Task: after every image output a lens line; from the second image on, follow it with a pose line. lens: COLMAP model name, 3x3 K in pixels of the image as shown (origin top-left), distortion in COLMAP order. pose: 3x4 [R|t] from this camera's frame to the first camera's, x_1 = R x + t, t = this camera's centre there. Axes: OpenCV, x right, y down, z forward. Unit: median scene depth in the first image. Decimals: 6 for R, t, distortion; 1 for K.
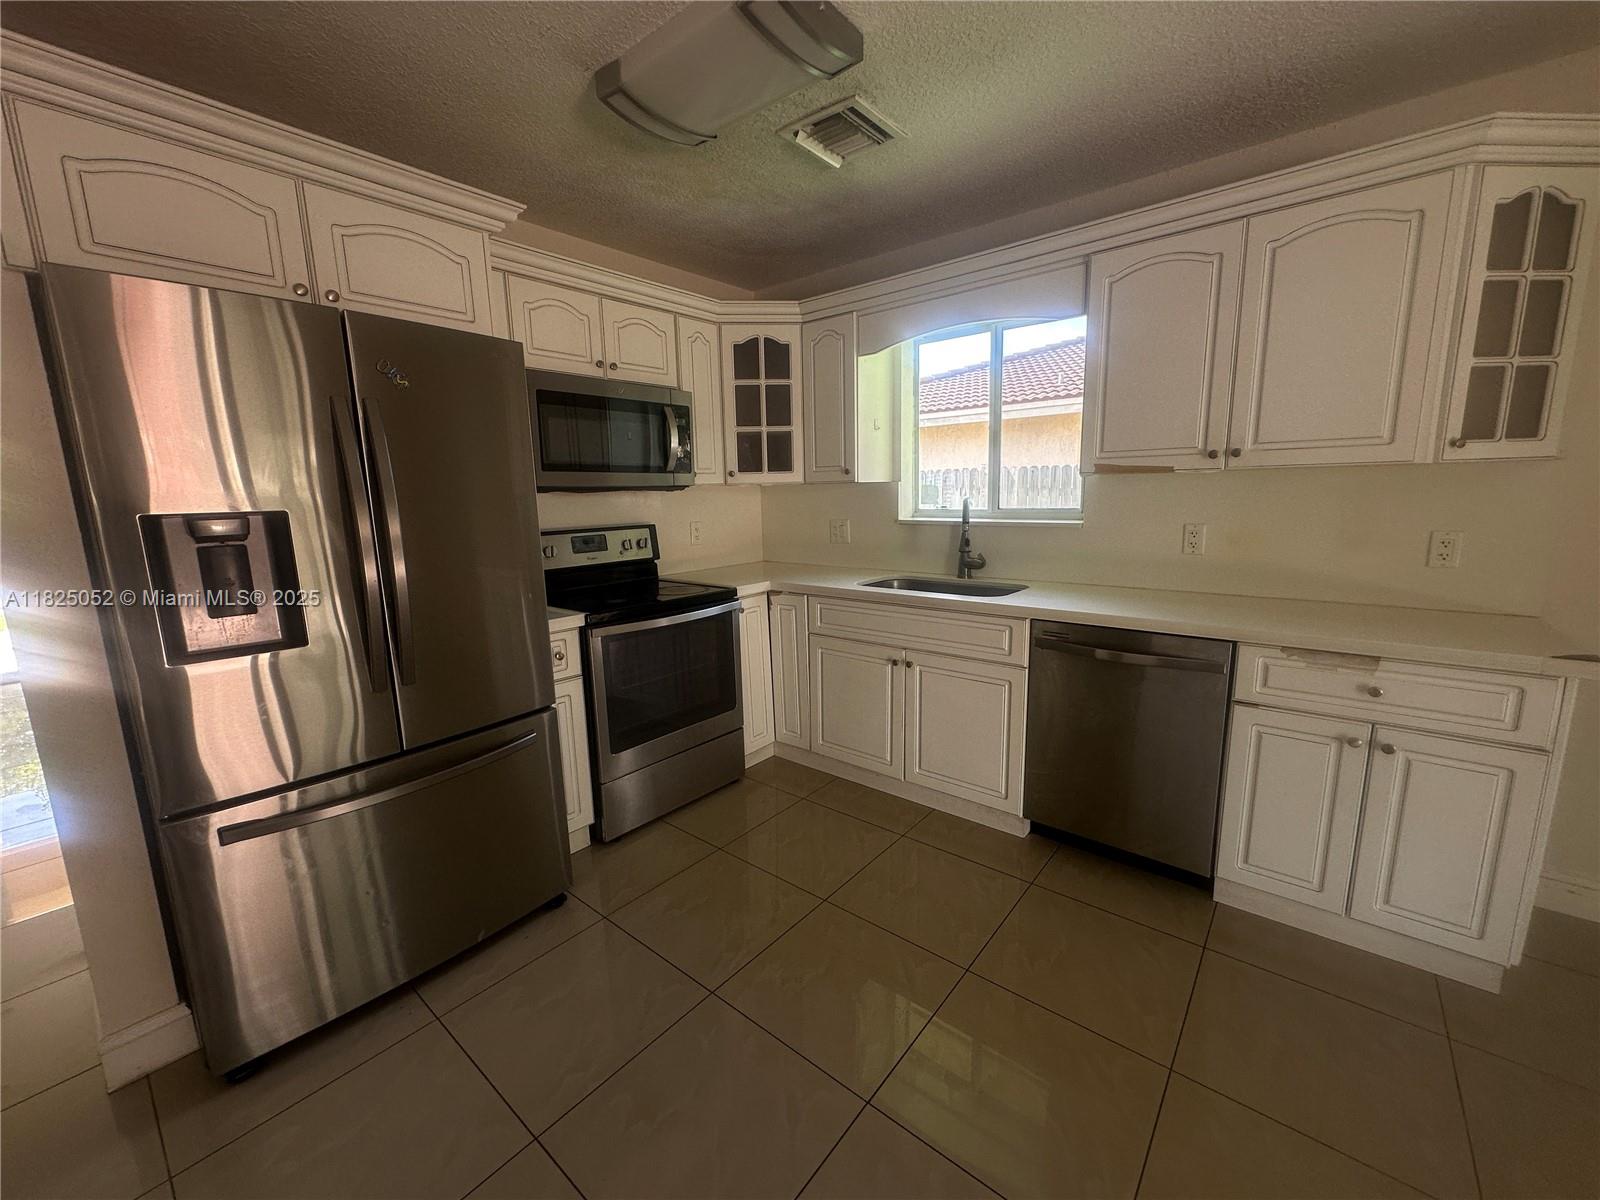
lens RADIAL K [[636.6, 0, 800.0], [0, 636.6, 600.0], [0, 0, 1]] dist [0.000205, -0.000034]
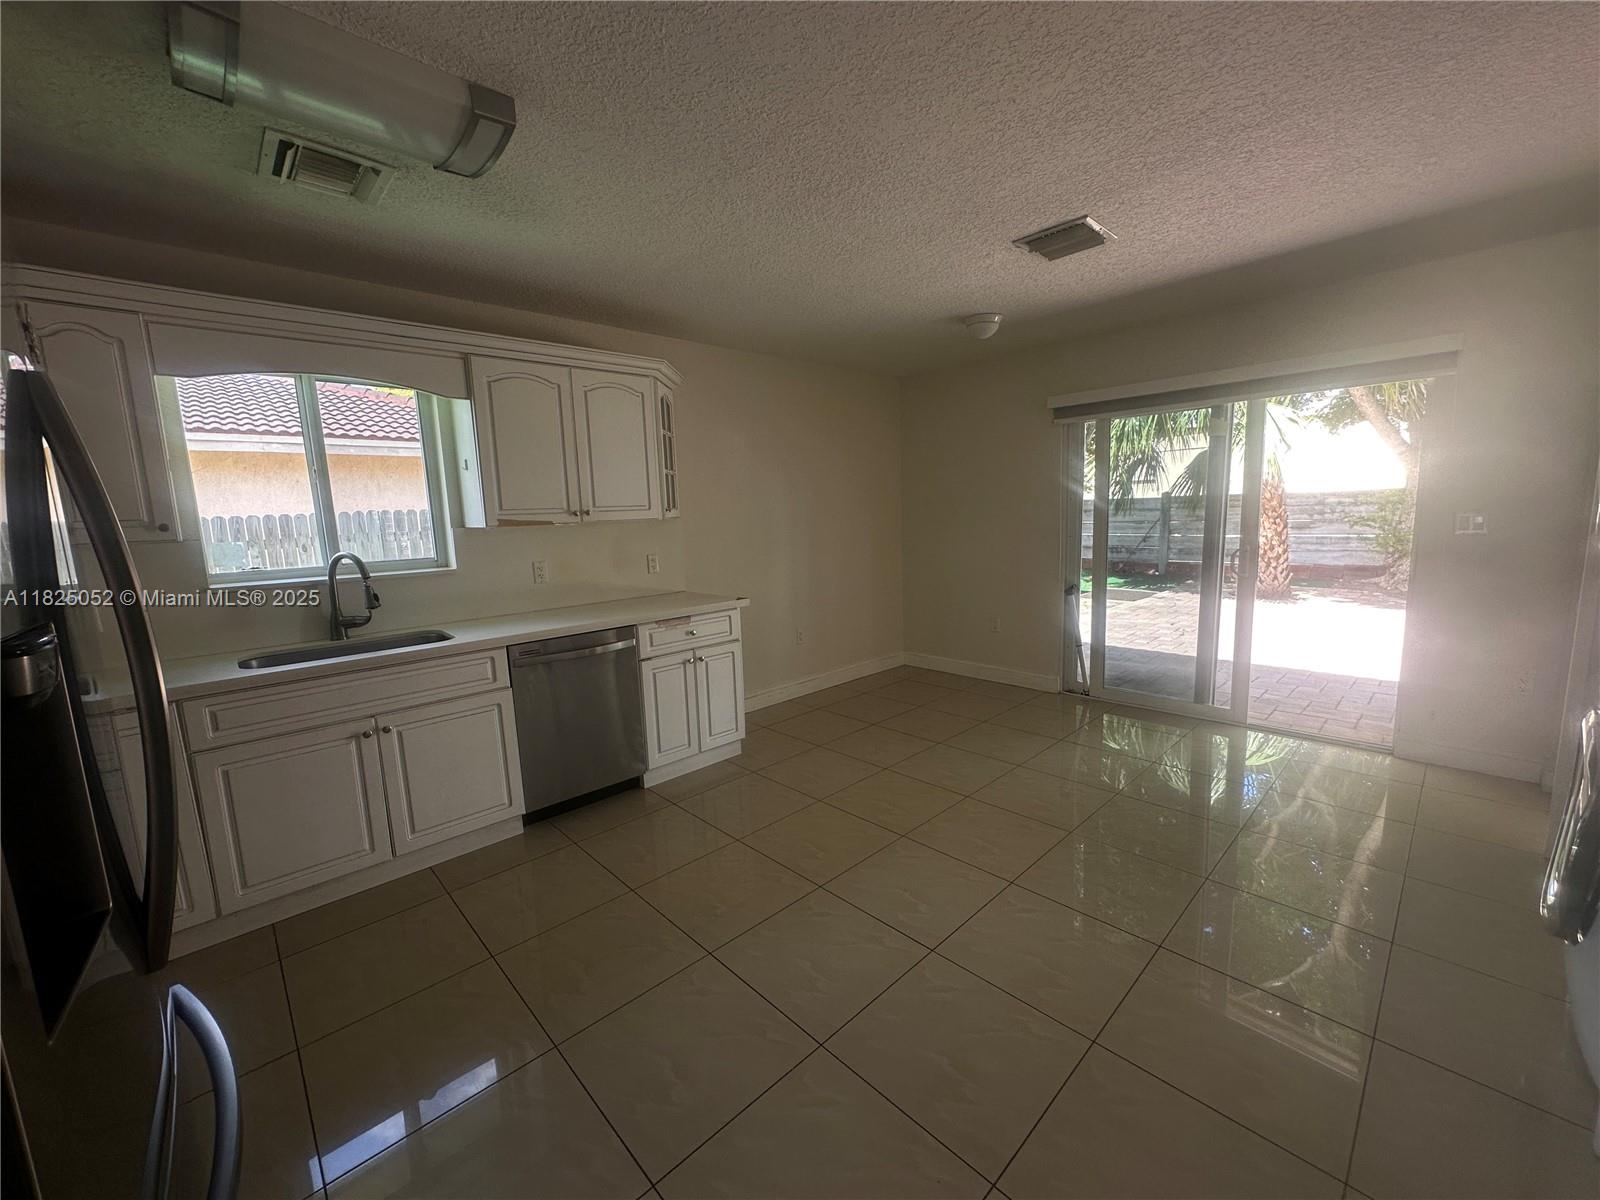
lens RADIAL K [[636.6, 0, 800.0], [0, 636.6, 600.0], [0, 0, 1]] dist [0.000205, -0.000034]
pose [[0.127240, -0.122294, 0.984304, -0.688577], [0.202725, 0.974628, 0.094885, -0.052936], [-0.970934, 0.187470, 0.148804, 0.248075]]
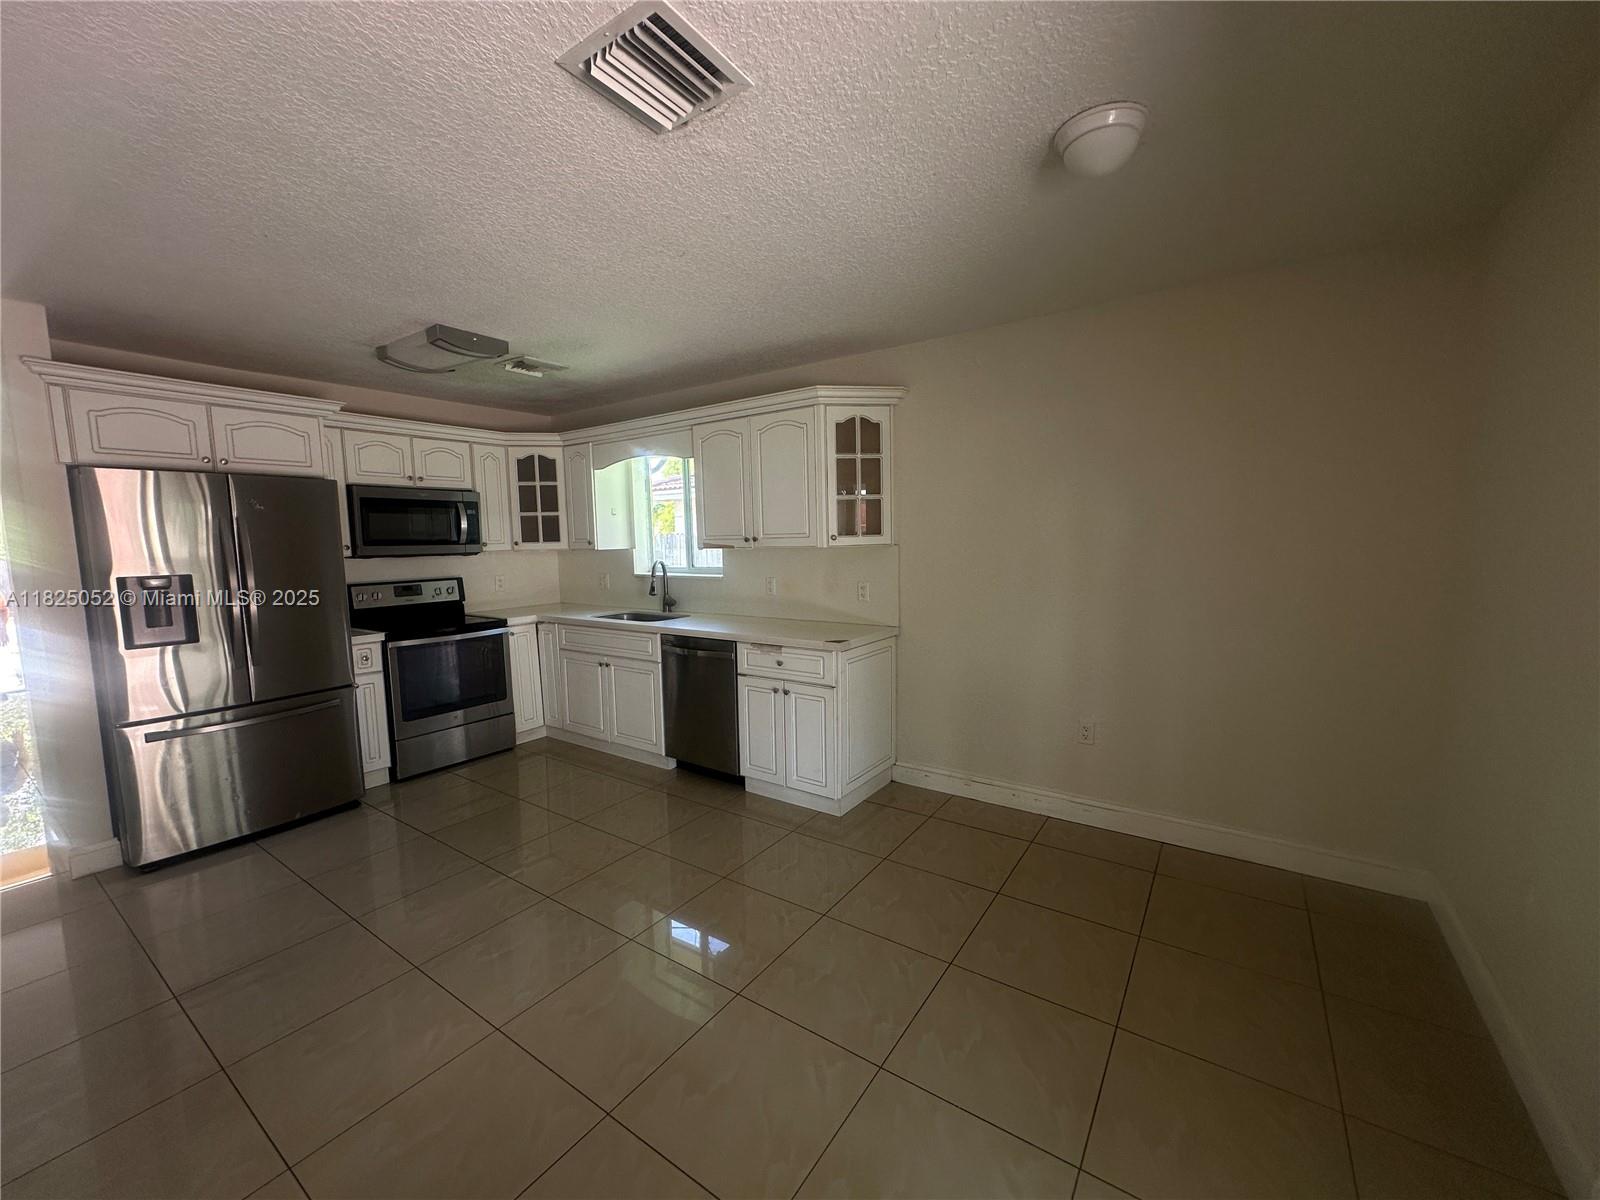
lens RADIAL K [[636.6, 0, 800.0], [0, 636.6, 600.0], [0, 0, 1]] dist [0.000205, -0.000034]
pose [[0.996667, -0.005068, 0.081425, 0.554466], [0.011064, 0.997245, -0.073354, 0.064356], [-0.080829, 0.074010, 0.993976, -0.673123]]
